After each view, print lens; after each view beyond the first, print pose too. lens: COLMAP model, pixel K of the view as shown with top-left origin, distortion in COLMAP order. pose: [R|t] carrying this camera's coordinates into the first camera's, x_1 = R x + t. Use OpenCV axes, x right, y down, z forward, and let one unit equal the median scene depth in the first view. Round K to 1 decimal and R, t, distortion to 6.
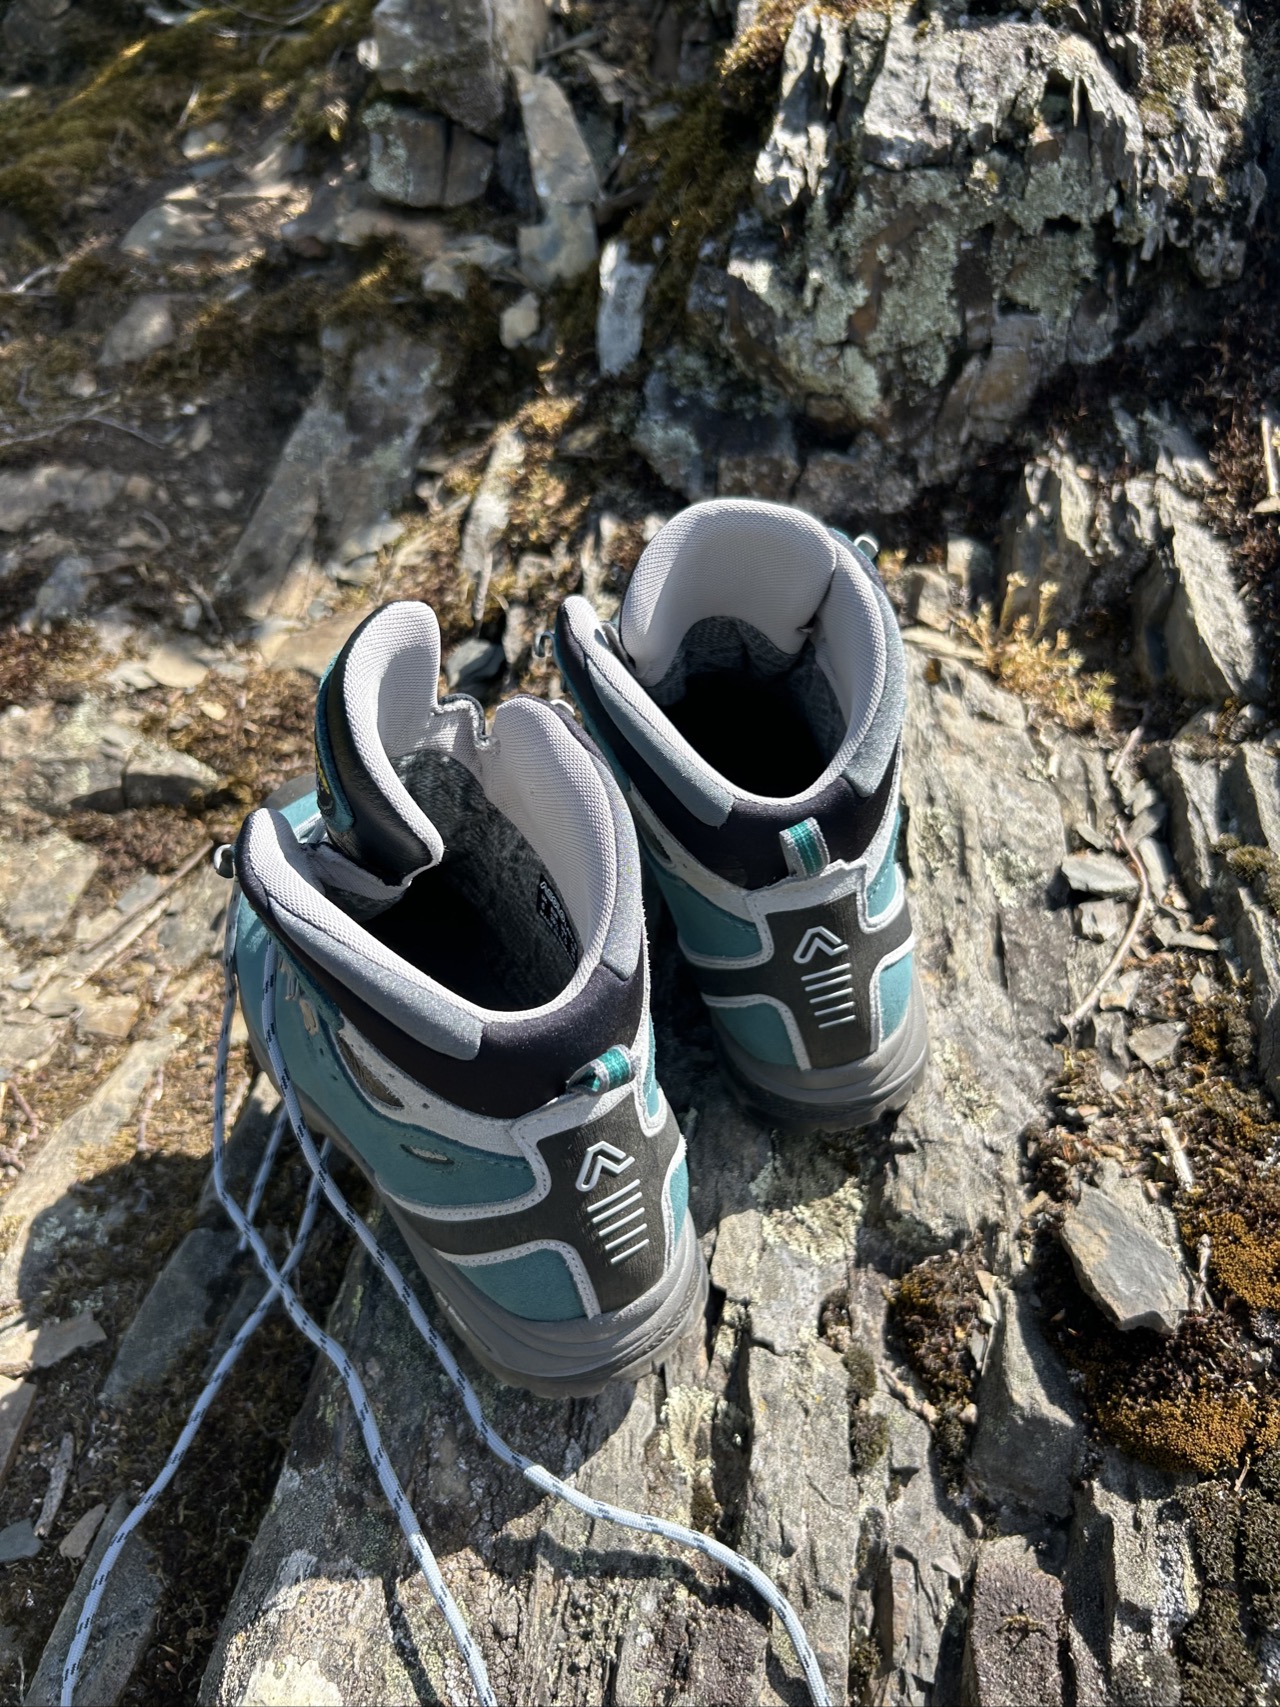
lens RADIAL K [[1314.9, 0, 630.9], [0, 1314.9, 862.3], [0, 0, 1]] dist [0.023529, -0.043047]
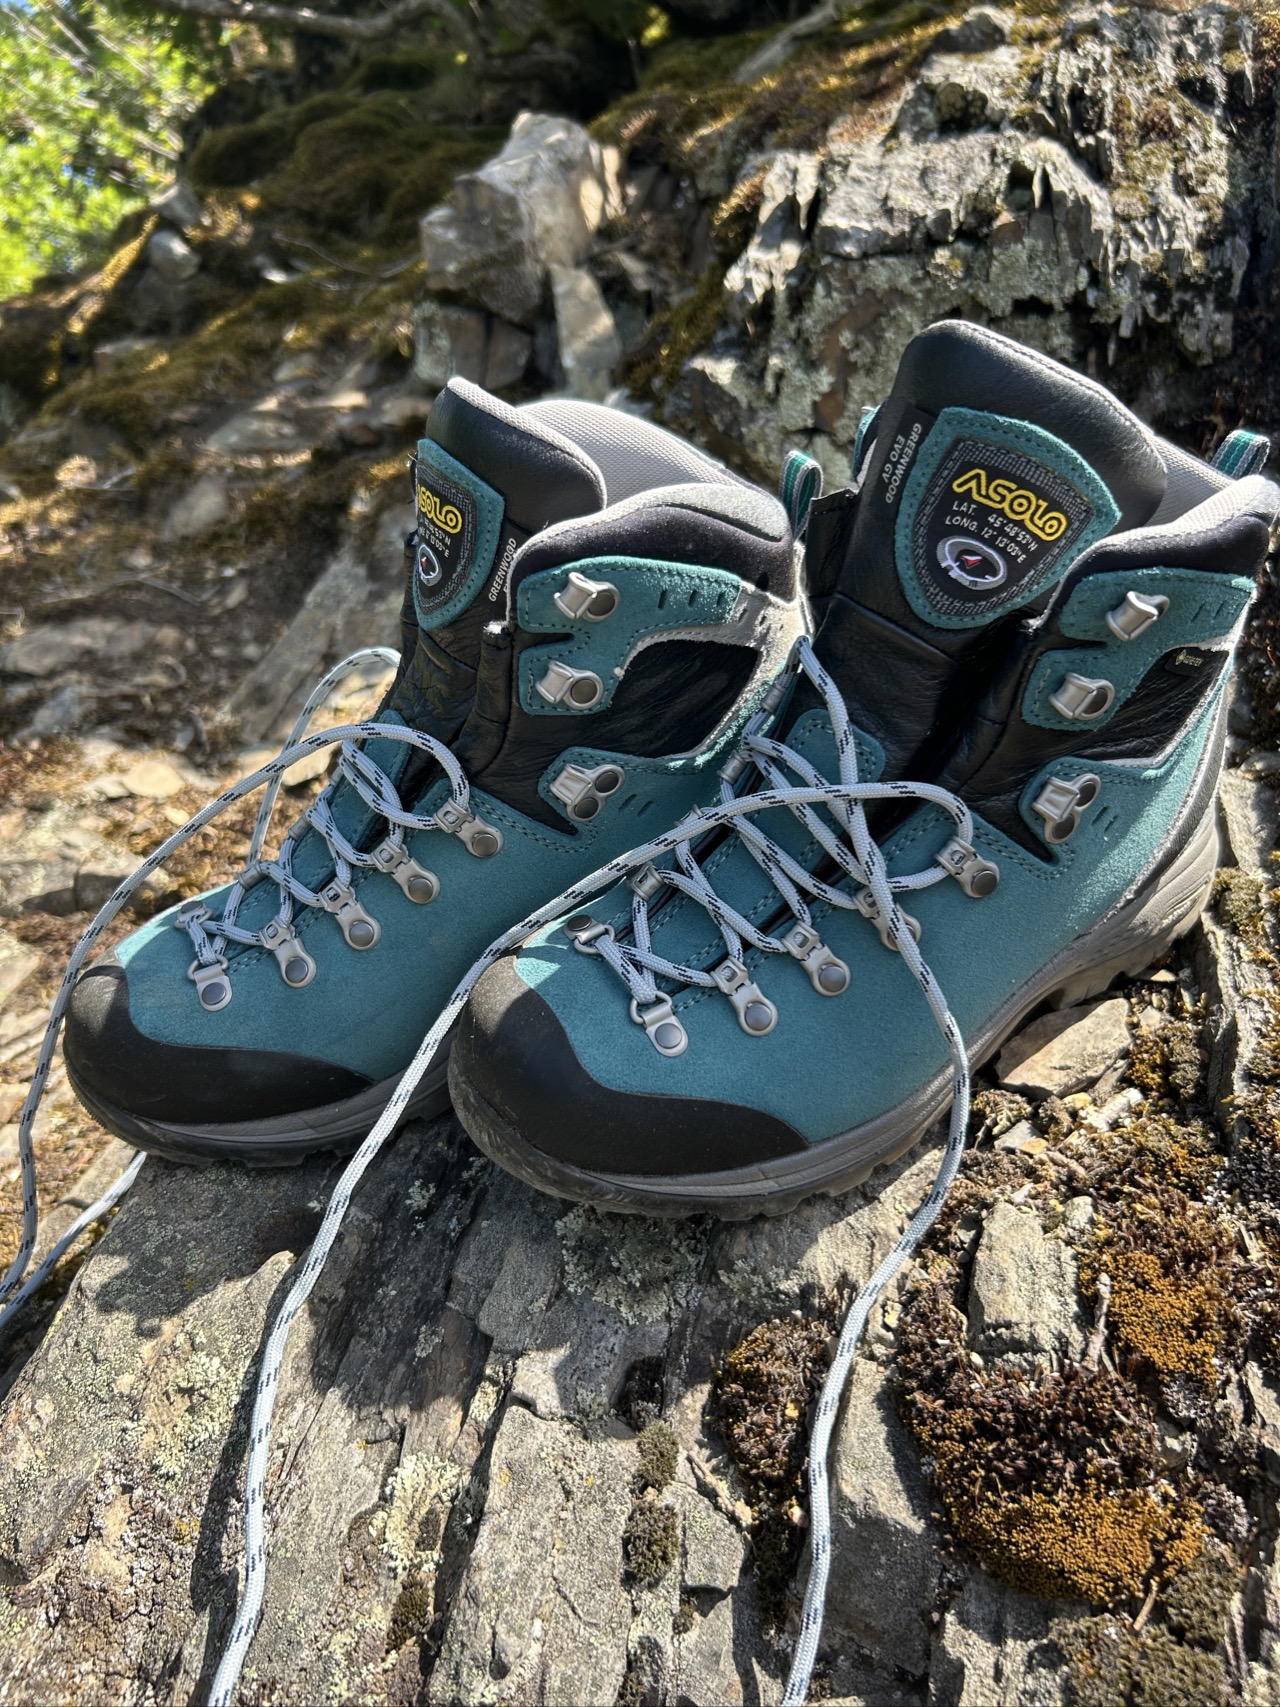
lens RADIAL K [[1314.9, 0, 630.3], [0, 1314.9, 864.2], [0, 0, 1]] dist [0.023529, -0.043047]
pose [[0.993366, 0.004296, -0.114914, 0.150300], [-0.027700, 0.978817, -0.202856, 0.126459], [0.111608, 0.204693, 0.972443, 0.111464]]
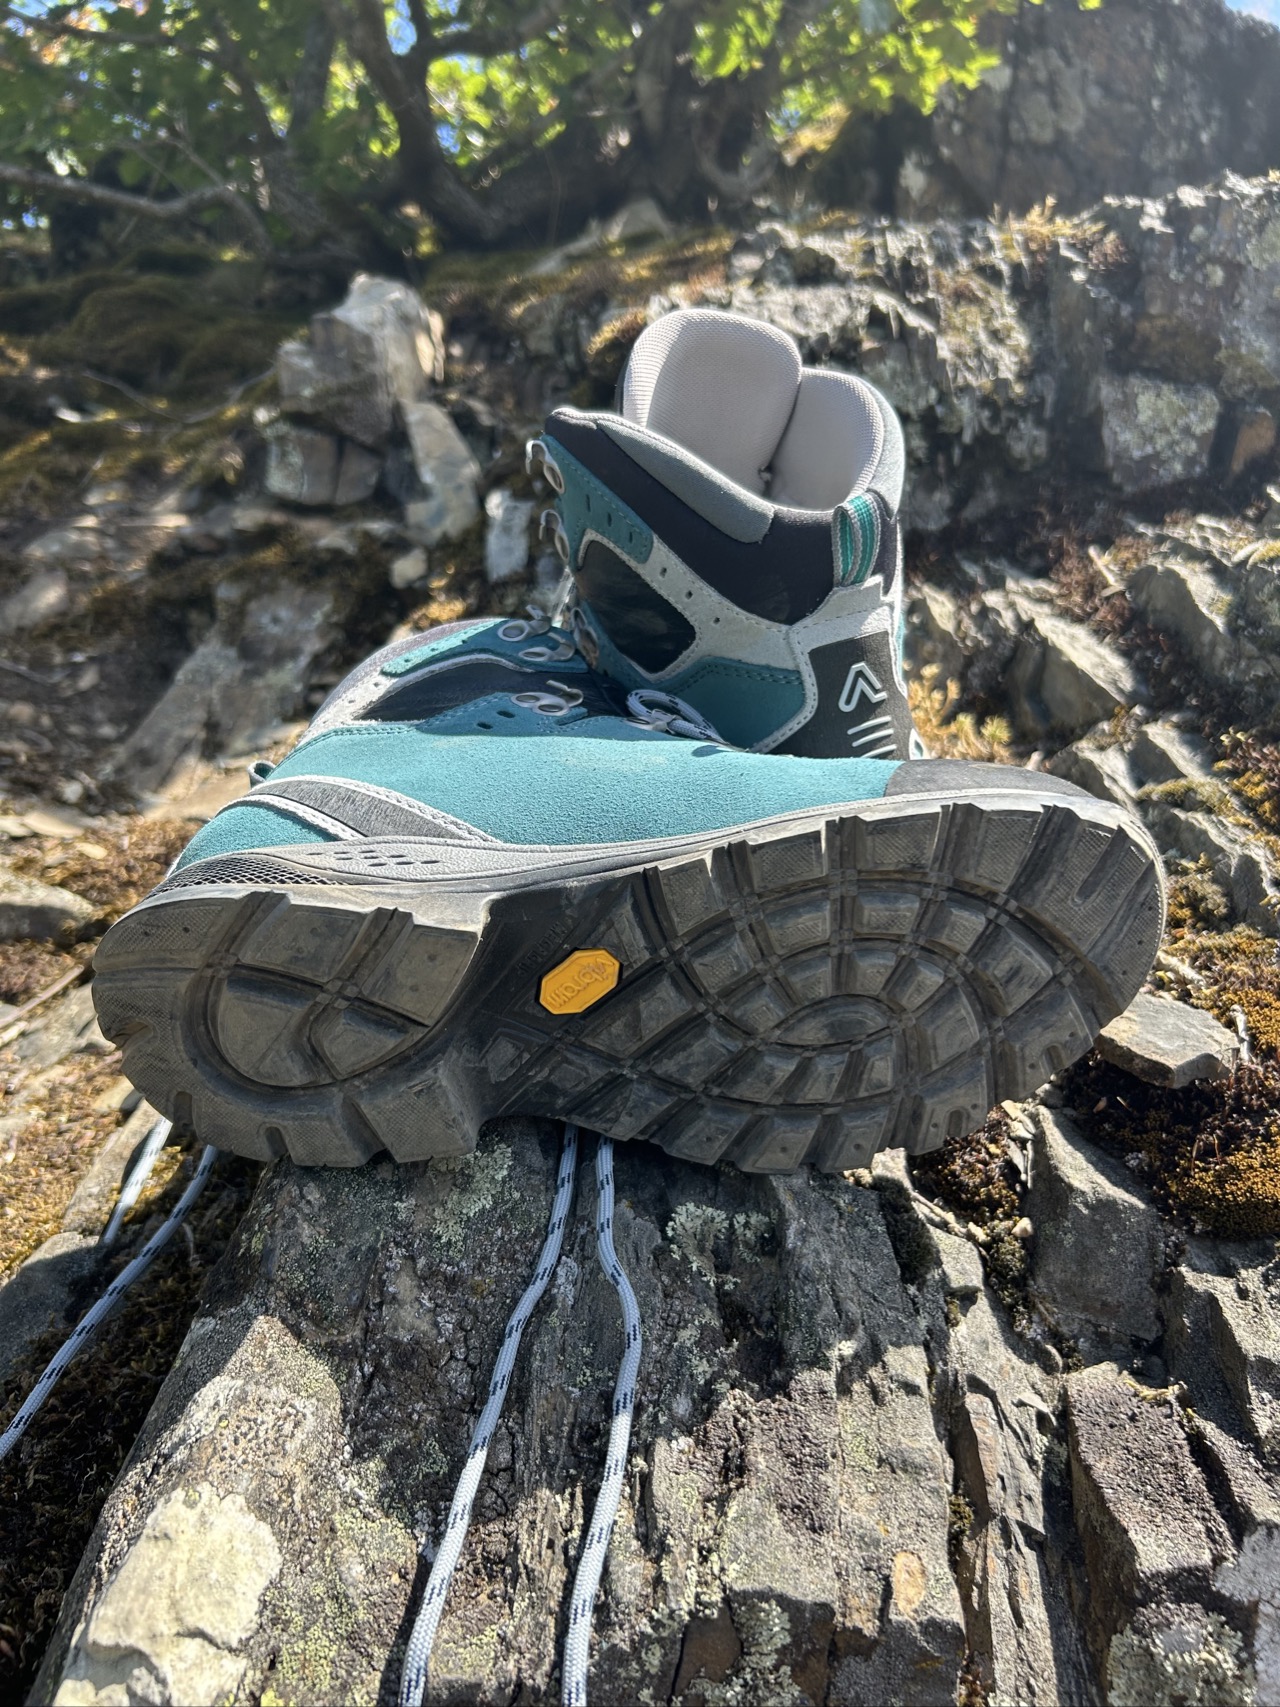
lens RADIAL K [[1314.9, 0, 627.7], [0, 1314.9, 842.1], [0, 0, 1]] dist [0.023529, -0.043047]
pose [[0.992273, -0.013975, 0.123283, -0.059525], [0.058737, 0.928150, -0.367542, 0.293655], [-0.109289, 0.371944, 0.921799, 0.090079]]
